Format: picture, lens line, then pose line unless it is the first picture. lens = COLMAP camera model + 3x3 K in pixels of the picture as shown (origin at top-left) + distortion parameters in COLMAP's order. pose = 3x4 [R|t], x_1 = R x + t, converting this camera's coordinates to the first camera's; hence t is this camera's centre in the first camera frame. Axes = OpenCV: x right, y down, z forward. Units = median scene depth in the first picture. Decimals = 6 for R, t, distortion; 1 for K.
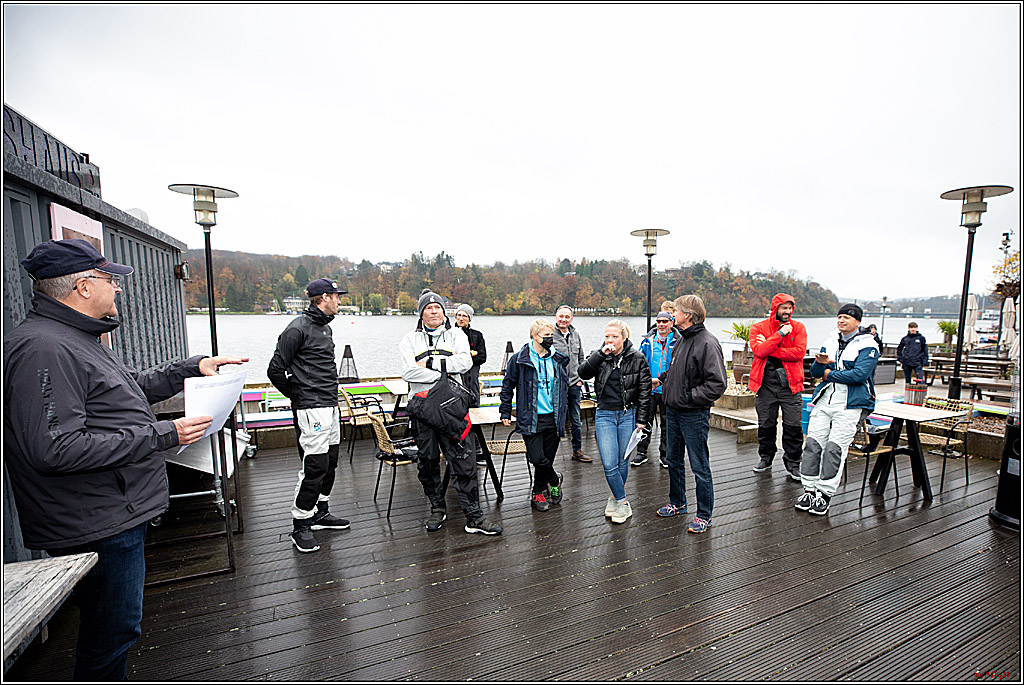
lens RADIAL K [[499.4, 0, 550.5], [0, 499.4, 373.1], [0, 0, 1]] dist [-0.030657, 0.000613]
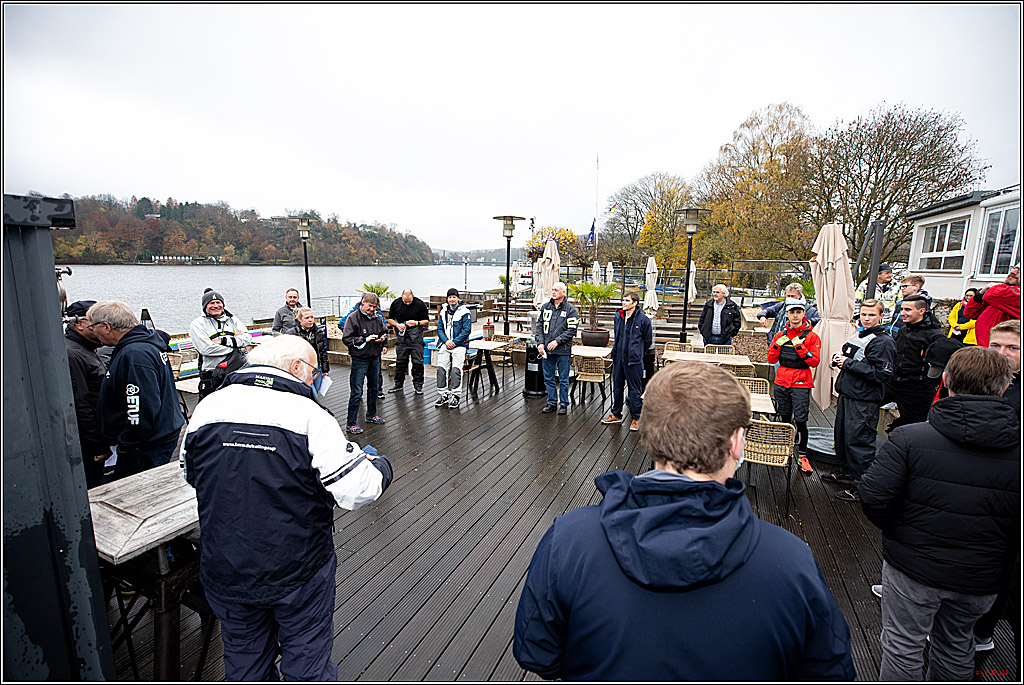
lens RADIAL K [[464.4, 0, 512.0], [0, 464.4, 342.5], [0, 0, 1]] dist [-0.028250, 0.001730]
pose [[0.770361, -0.096931, 0.630196, -0.267165], [0.065020, 0.995167, 0.073586, -0.046763], [-0.634284, -0.015712, 0.772941, -0.378153]]
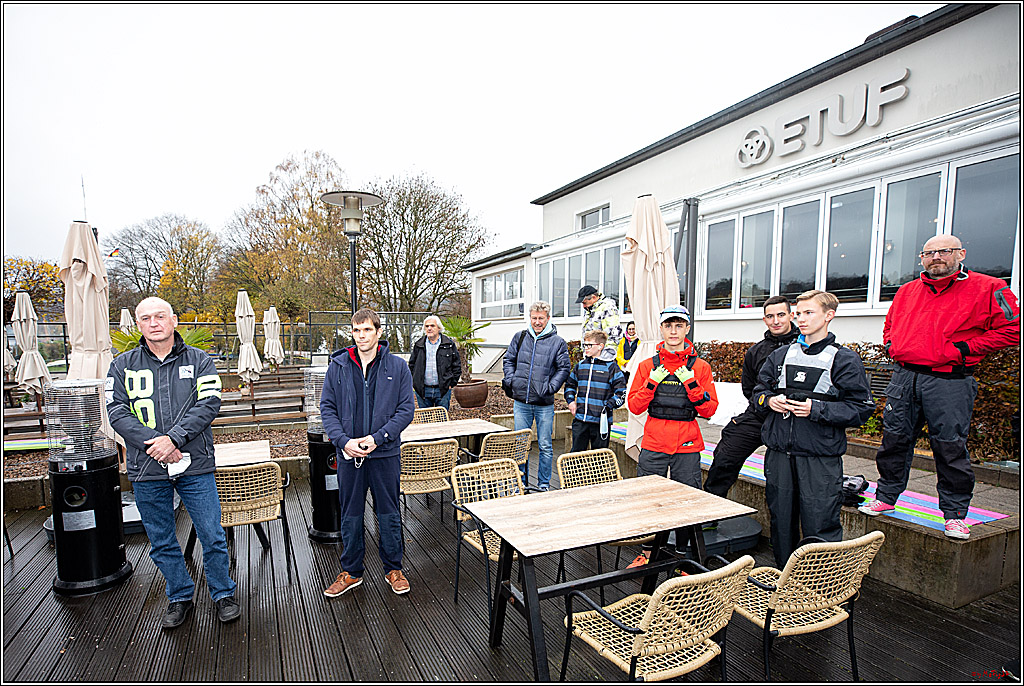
lens RADIAL K [[534.8, 0, 460.1], [0, 534.8, 386.3], [0, 0, 1]] dist [-0.039145, 0.012374]
pose [[0.090101, -0.101111, 0.990787, 0.154386], [0.123802, 0.988254, 0.089594, -0.014233], [-0.988208, 0.114588, 0.101560, 0.213831]]
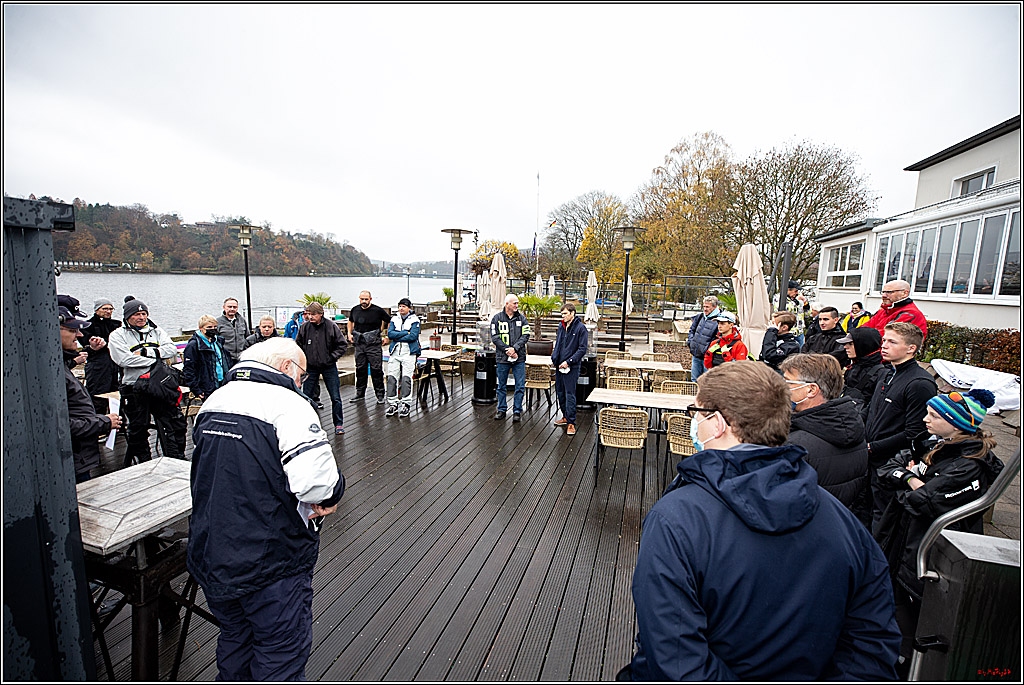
lens RADIAL K [[464.4, 0, 512.0], [0, 464.4, 342.5], [0, 0, 1]] dist [-0.028250, 0.001730]
pose [[0.685659, -0.080353, 0.723474, -0.321395], [0.059664, 0.996748, 0.054159, -0.040005], [-0.725474, 0.006031, 0.688224, -0.401795]]
